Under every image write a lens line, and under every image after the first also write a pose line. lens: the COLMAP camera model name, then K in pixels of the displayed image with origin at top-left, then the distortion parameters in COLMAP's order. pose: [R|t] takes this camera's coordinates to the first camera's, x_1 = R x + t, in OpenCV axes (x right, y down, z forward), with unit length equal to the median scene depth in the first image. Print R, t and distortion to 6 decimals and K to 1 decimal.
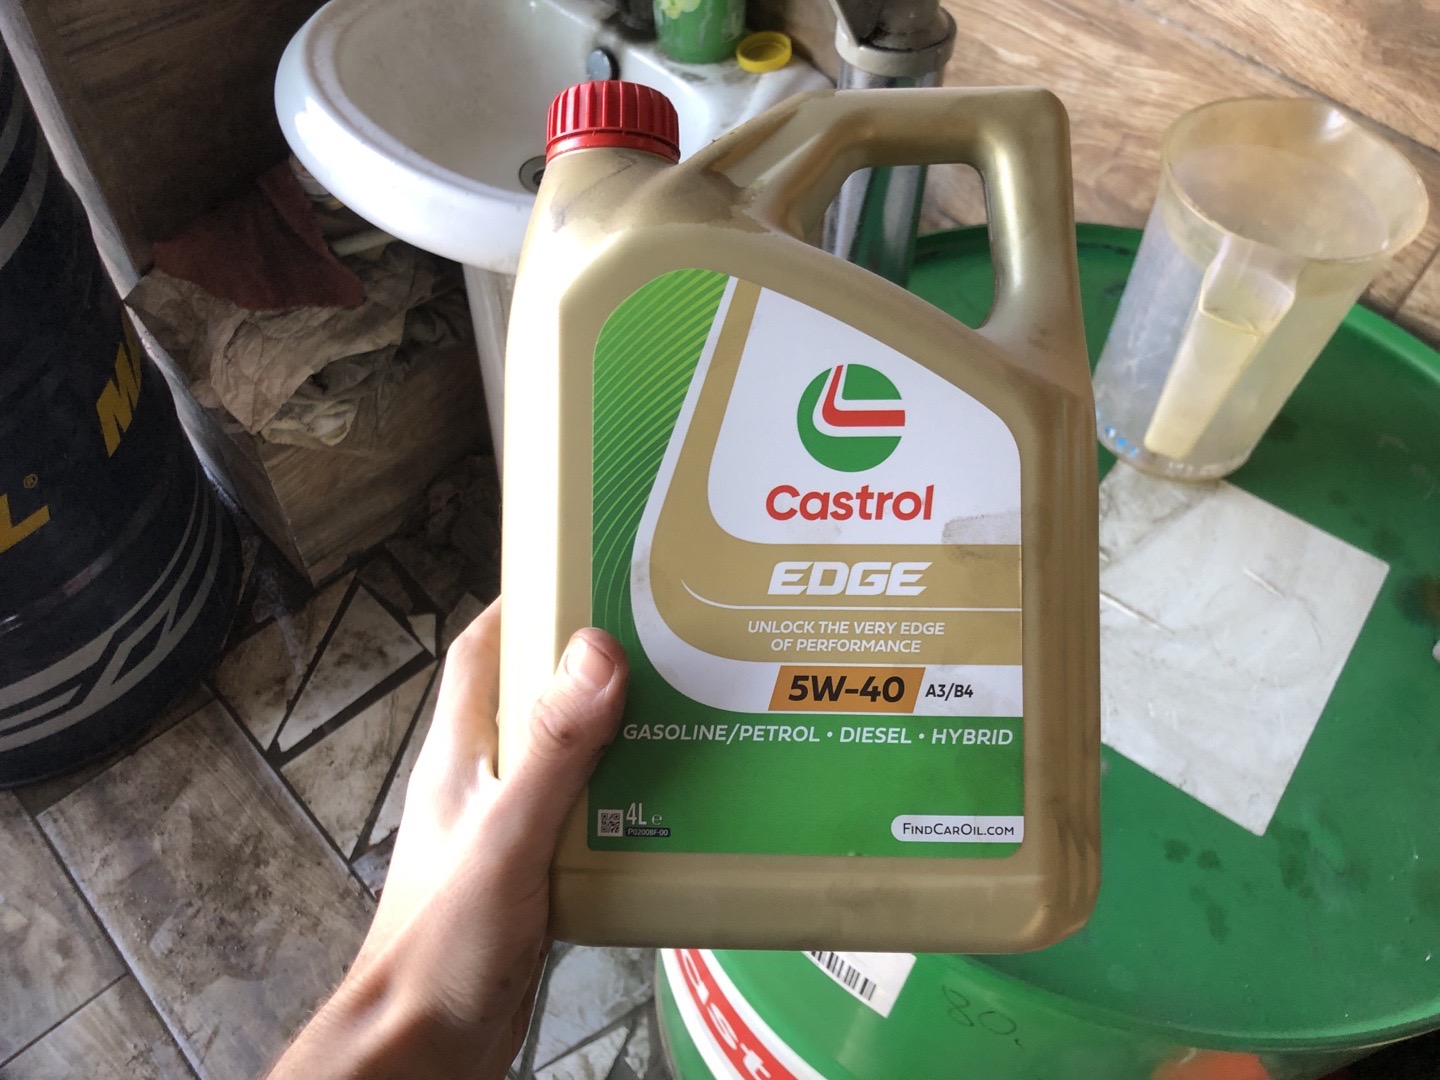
lens RADIAL K [[1223.3, 0, 721.7], [0, 1223.3, 543.3], [0, 0, 1]] dist [-0.041697, 0.114176]
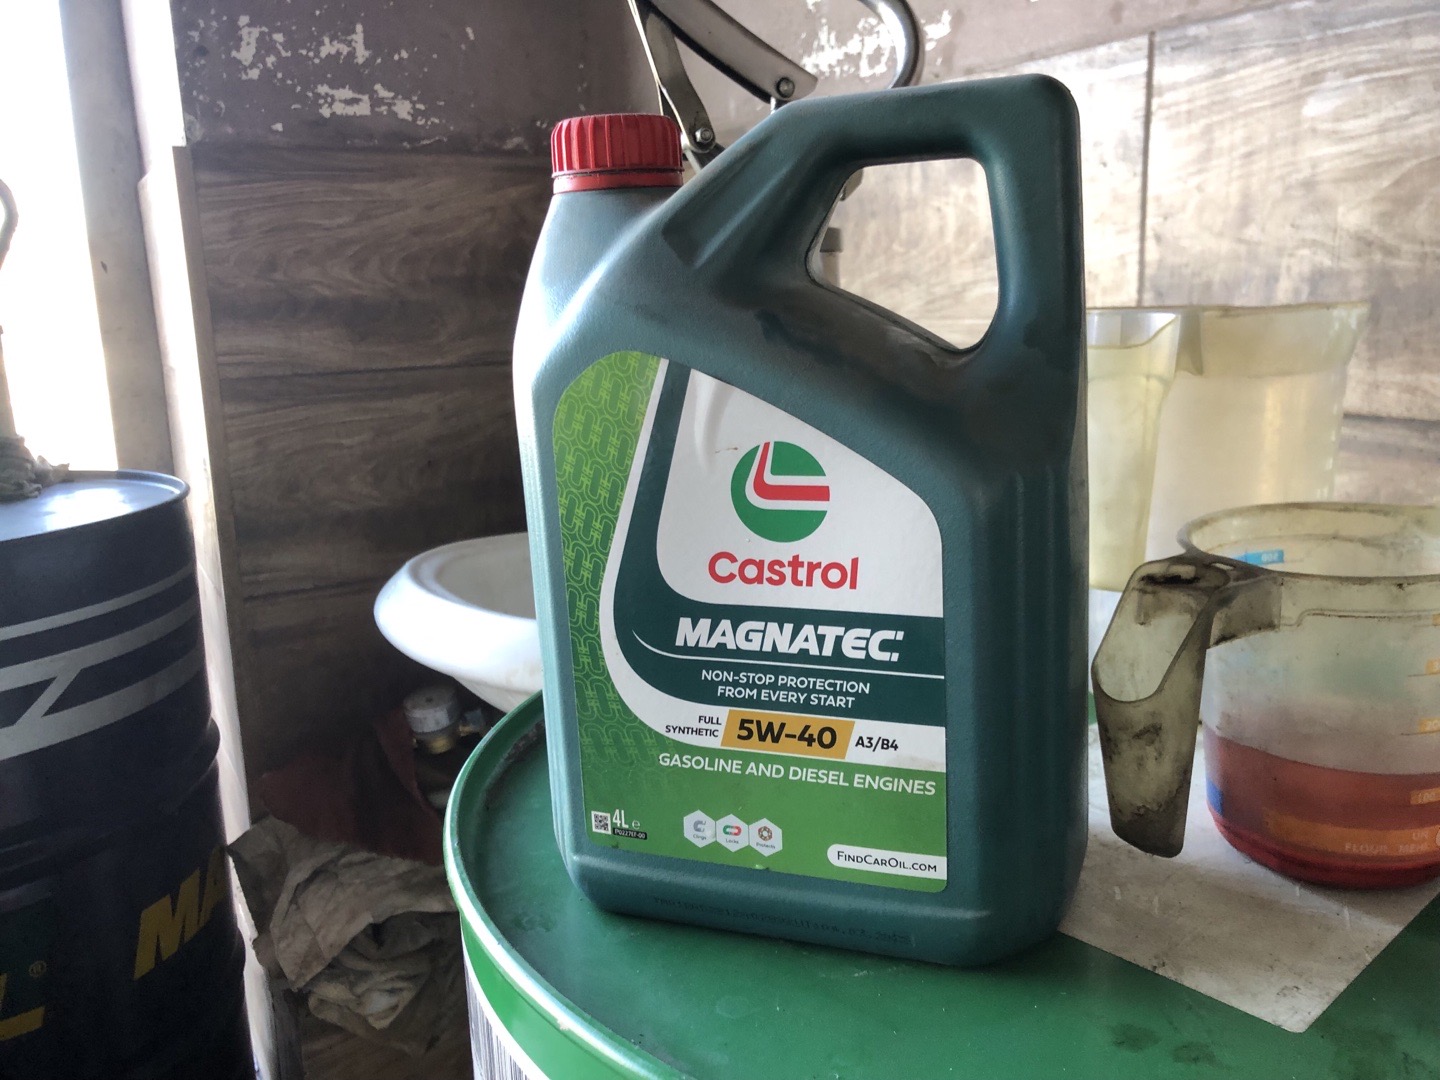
lens RADIAL K [[1212.4, 0, 723.8], [0, 1212.4, 534.4], [0, 0, 1]] dist [0.001217, 0.012592]
pose [[0.972789, -0.028442, -0.229942, 0.143674], [-0.133217, 0.743327, -0.655529, 0.206567], [0.189567, 0.668323, 0.719311, 0.182112]]
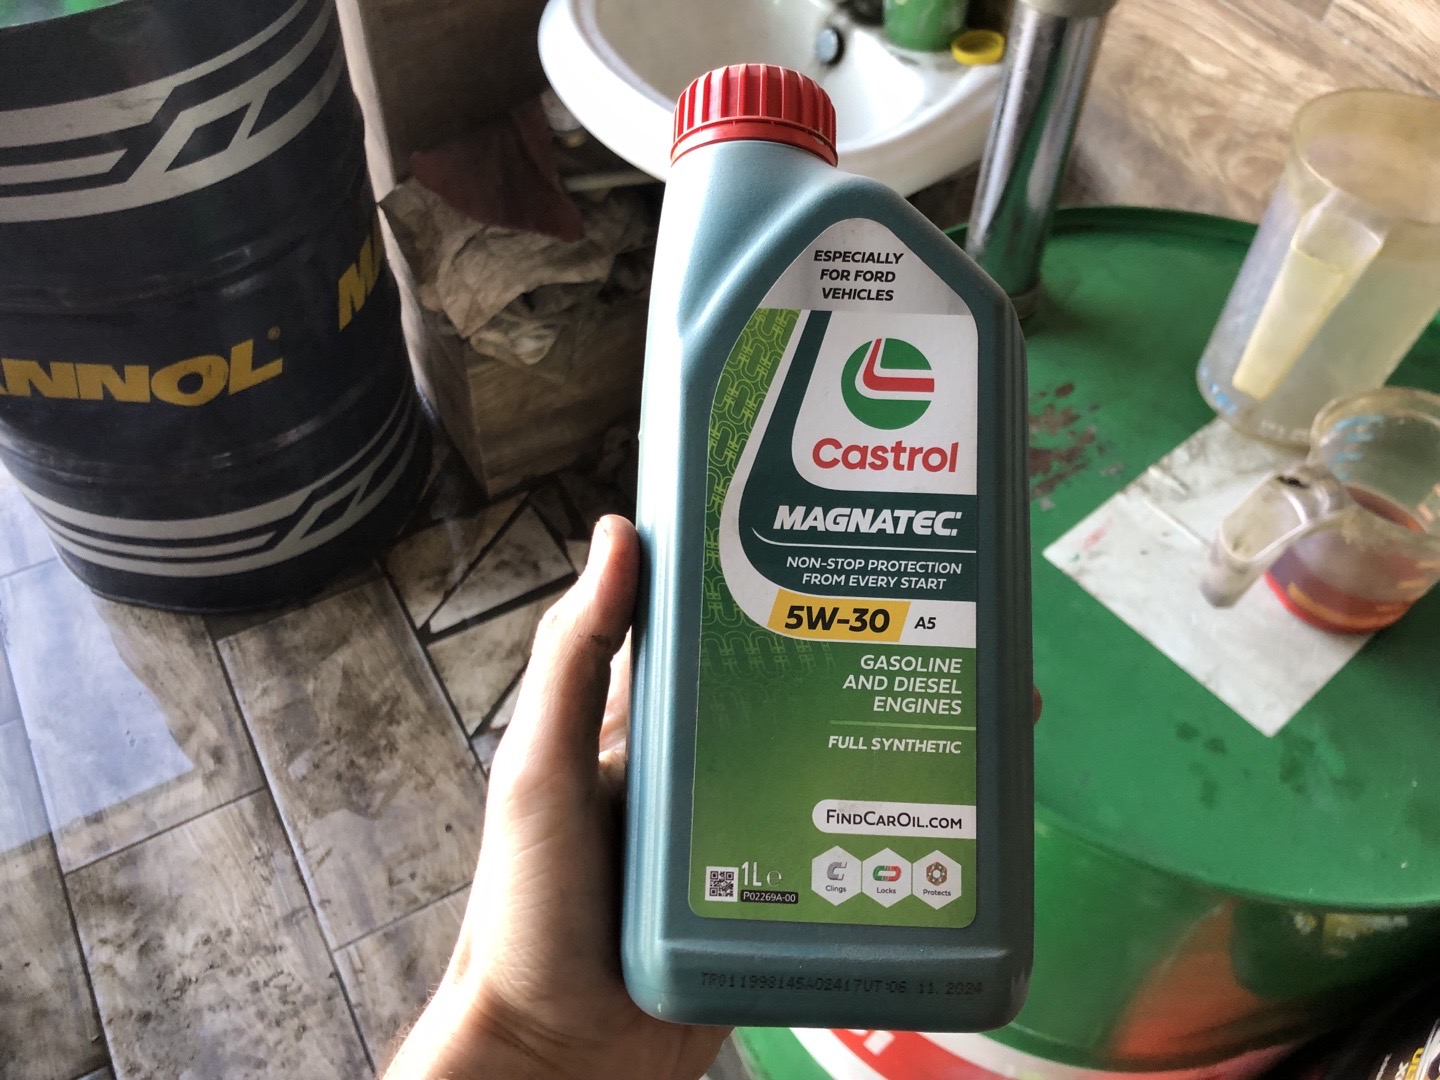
lens RADIAL K [[1222.7, 0, 729.1], [0, 1222.7, 564.8], [0, 0, 1]] dist [0.009346, -0.010965]
pose [[0.973645, 0.185470, -0.132728, 0.038991], [-0.189612, 0.981672, -0.019162, 0.088571], [0.126741, 0.043824, 0.990967, -0.067502]]
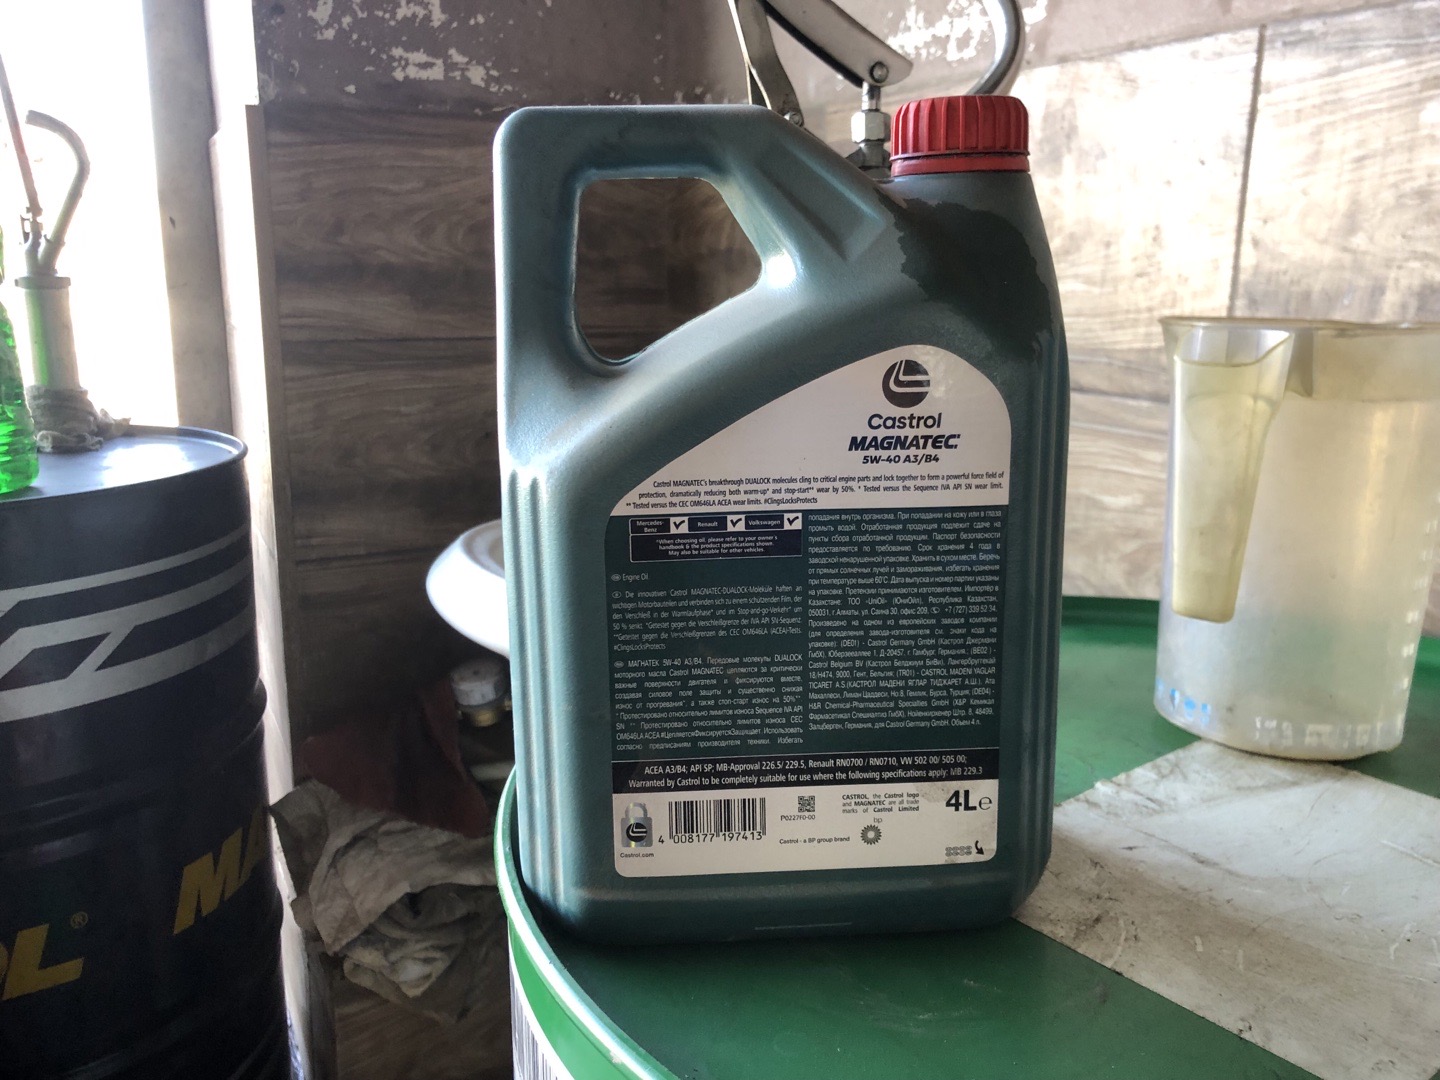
lens RADIAL K [[1212.4, 0, 723.8], [0, 1212.4, 534.4], [0, 0, 1]] dist [0.001217, 0.012592]
pose [[0.963745, 0.025129, -0.265639, 0.132520], [-0.194283, 0.748482, -0.634058, 0.192608], [0.182892, 0.662679, 0.726228, 0.184805]]
